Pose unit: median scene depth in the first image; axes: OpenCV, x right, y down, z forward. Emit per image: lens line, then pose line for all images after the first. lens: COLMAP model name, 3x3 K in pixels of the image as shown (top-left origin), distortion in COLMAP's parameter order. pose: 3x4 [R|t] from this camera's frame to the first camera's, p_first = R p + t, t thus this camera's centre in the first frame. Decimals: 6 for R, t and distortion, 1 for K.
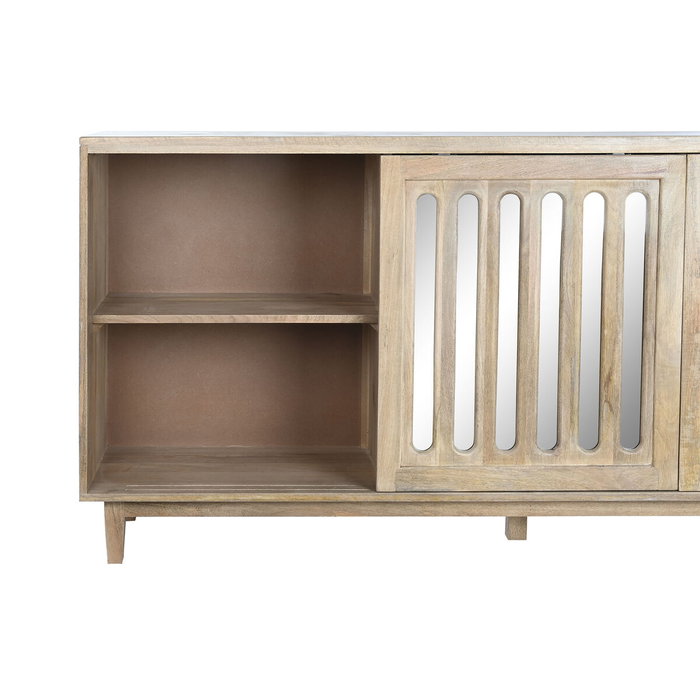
lens RADIAL K [[2014.4, 0, 344.0], [0, 2014.4, 249.7], [0, 0, 1]] dist [0.054895, 0.000000]
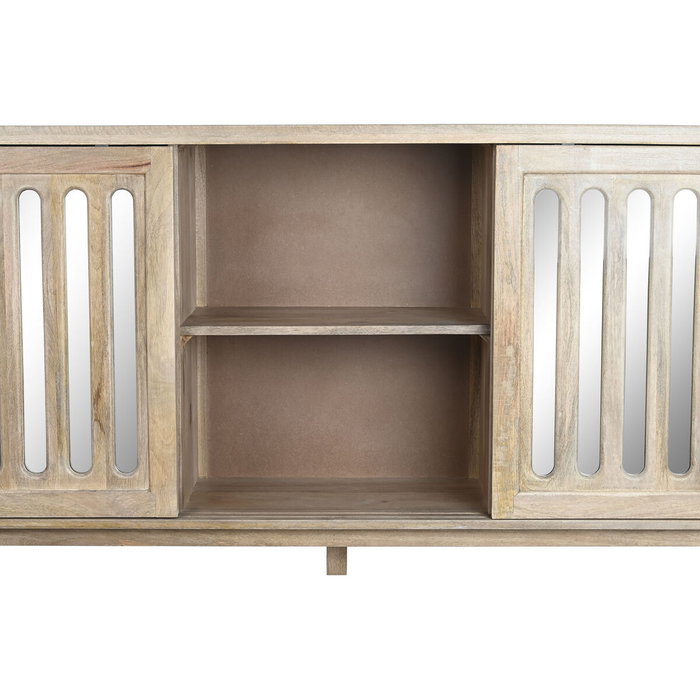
lens RADIAL K [[2239.3, 0, 350.2], [0, 2239.3, 352.2], [0, 0, 1]] dist [0.034108, 0.000000]
pose [[0.999660, 0.003104, -0.025872, 0.131479], [-0.001937, 0.998984, 0.045017, -0.000424], [0.025985, -0.044951, 0.998651, -0.000687]]
